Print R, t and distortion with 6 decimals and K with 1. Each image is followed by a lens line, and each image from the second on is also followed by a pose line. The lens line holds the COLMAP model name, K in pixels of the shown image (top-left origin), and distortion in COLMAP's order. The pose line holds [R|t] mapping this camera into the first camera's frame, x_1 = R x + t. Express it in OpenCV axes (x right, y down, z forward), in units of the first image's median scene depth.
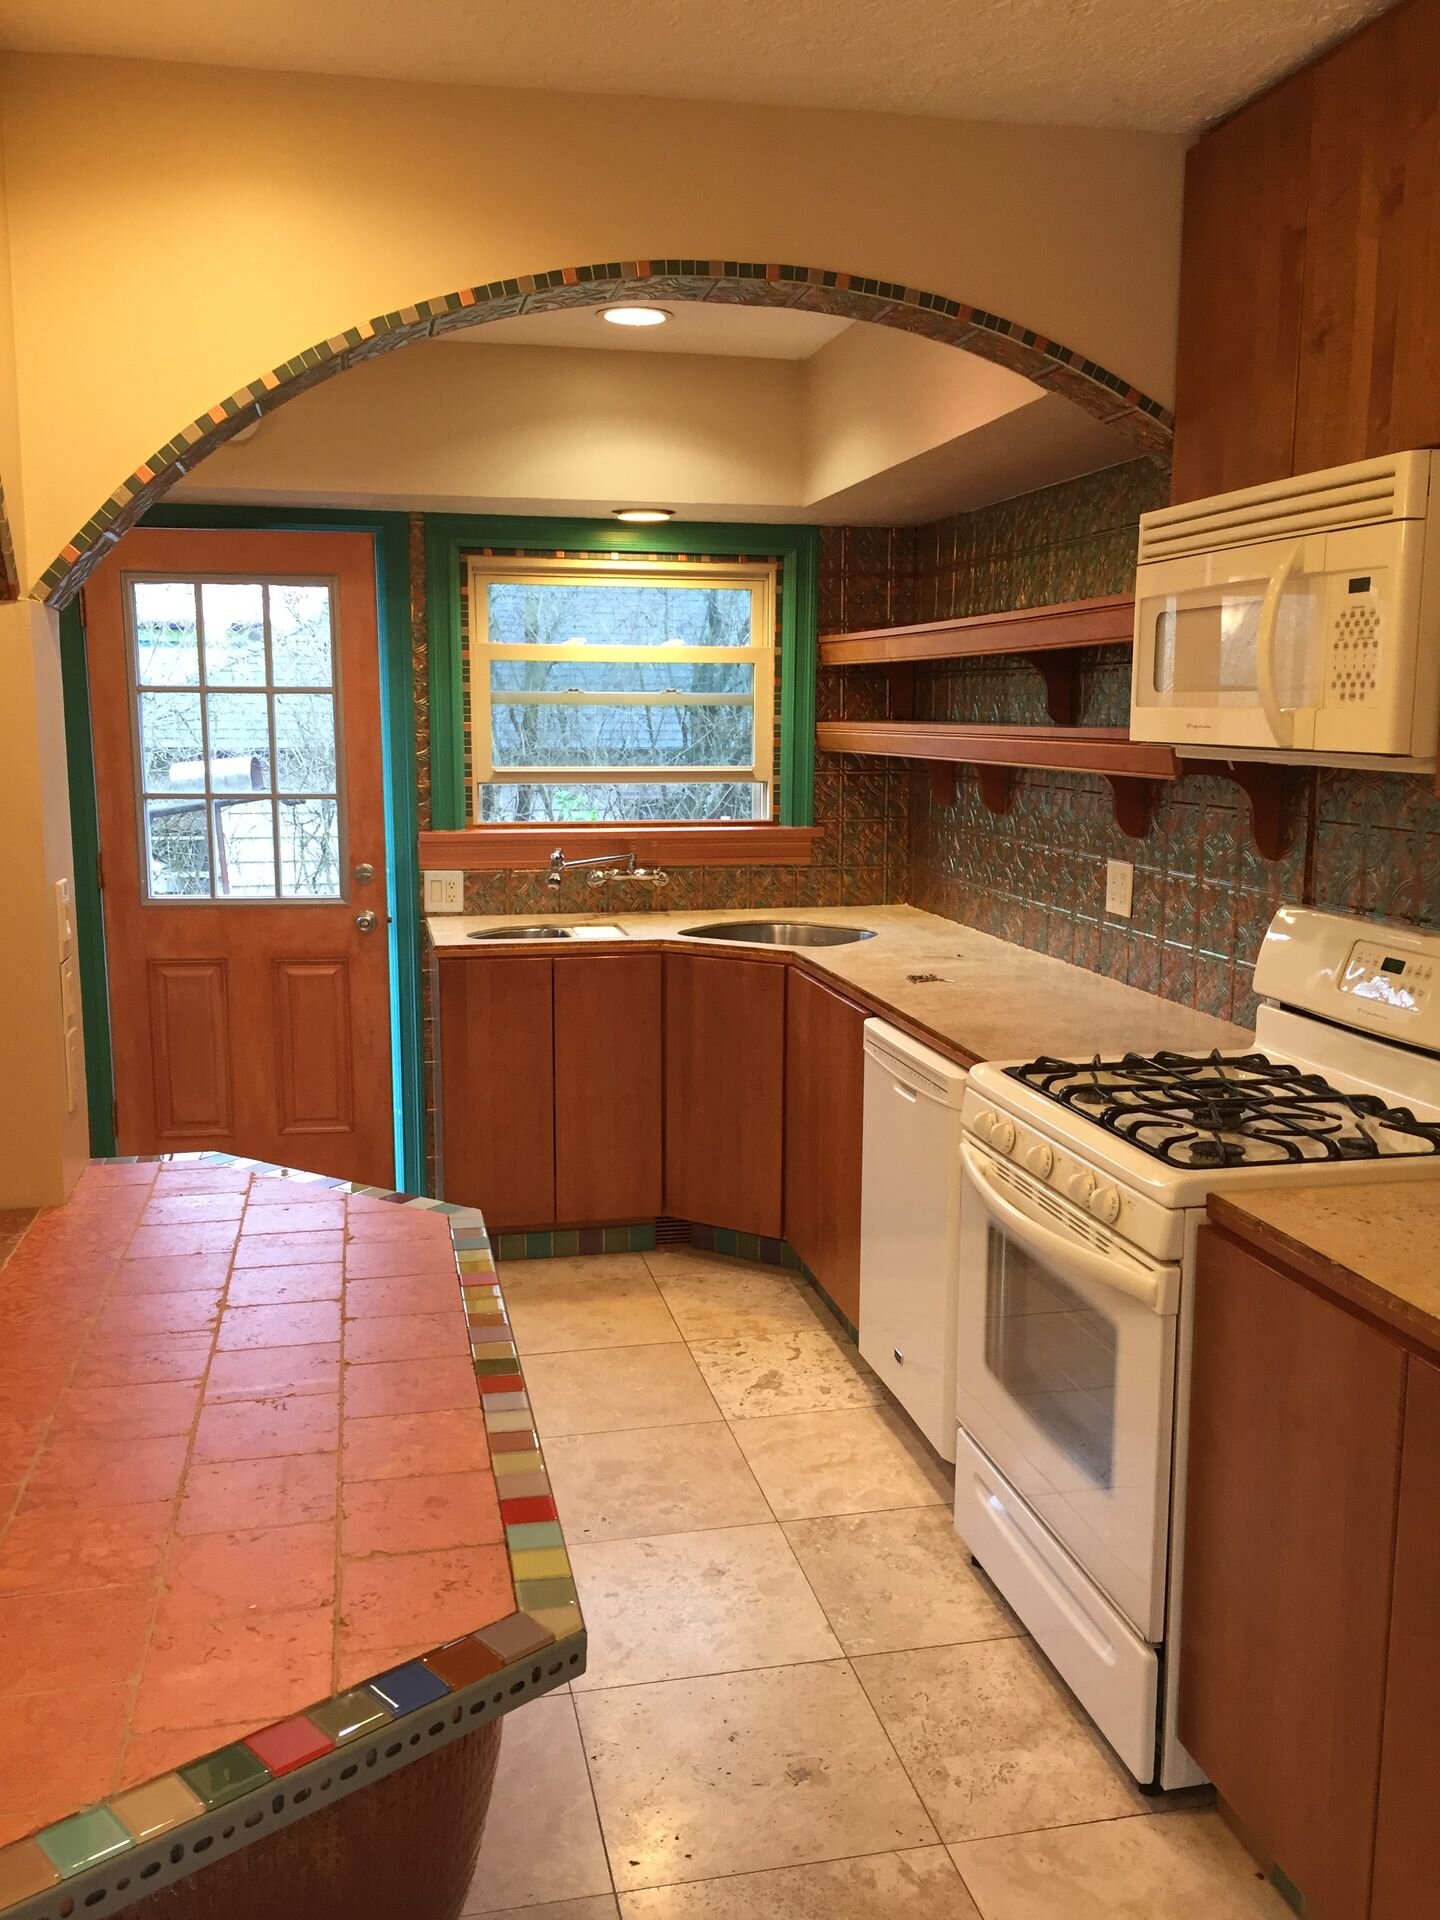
lens RADIAL K [[1619.2, 0, 720.0], [0, 1619.2, 960.0], [0, 0, 1]] dist [0.083554, -0.126129]
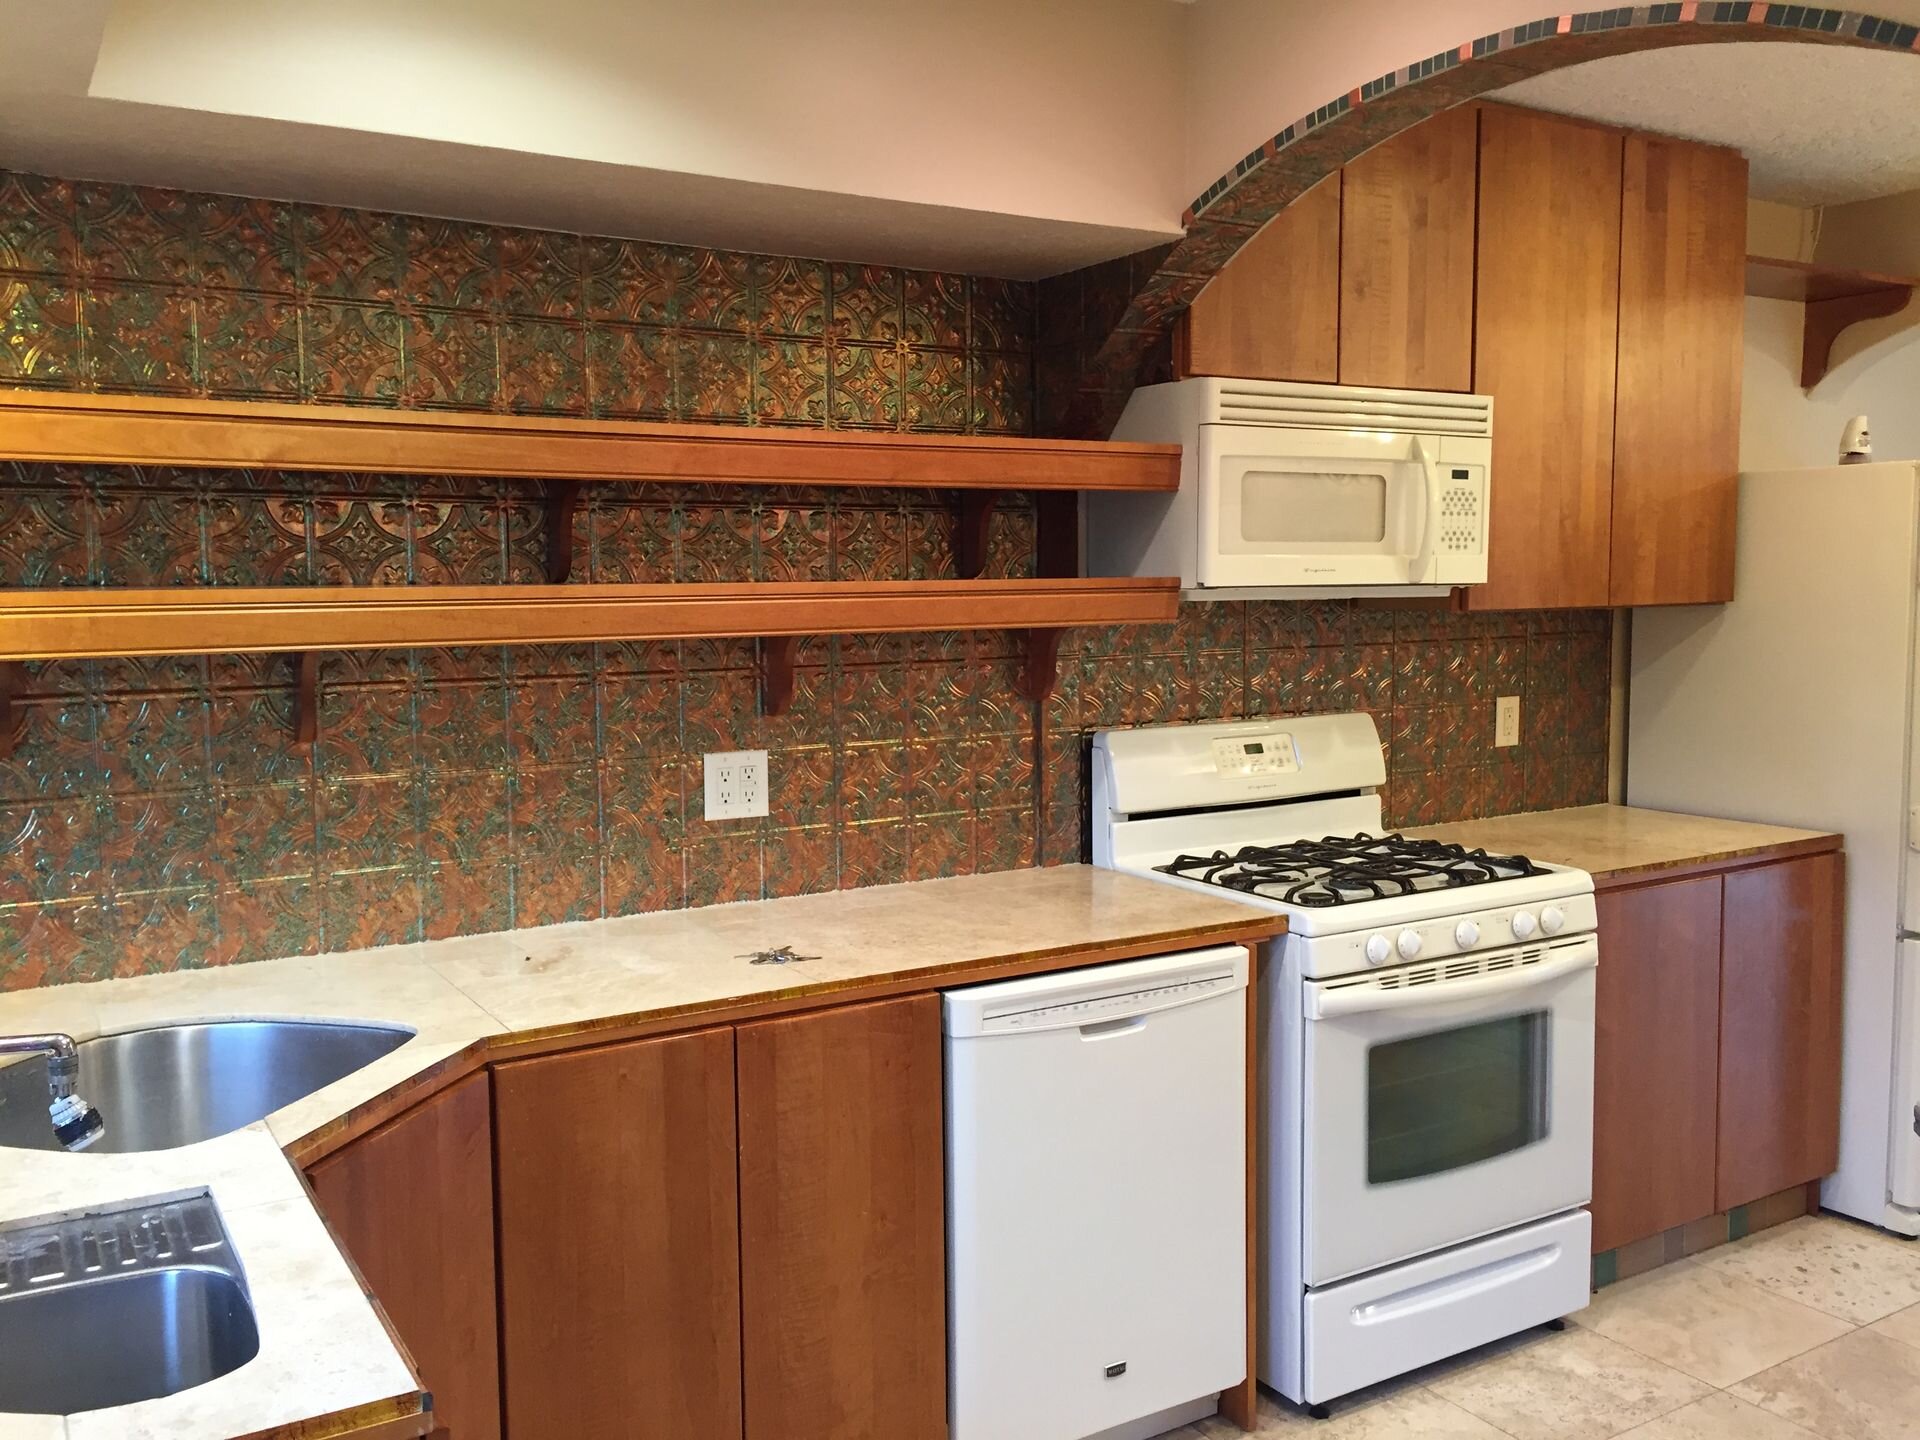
lens RADIAL K [[1619.2, 0, 960.0], [0, 1619.2, 720.0], [0, 0, 1]] dist [0.083554, -0.126129]
pose [[-0.314551, -0.082357, 0.945661, -0.777507], [0.154573, 0.978488, 0.136630, -0.241686], [-0.936571, 0.189151, -0.295054, 1.635036]]
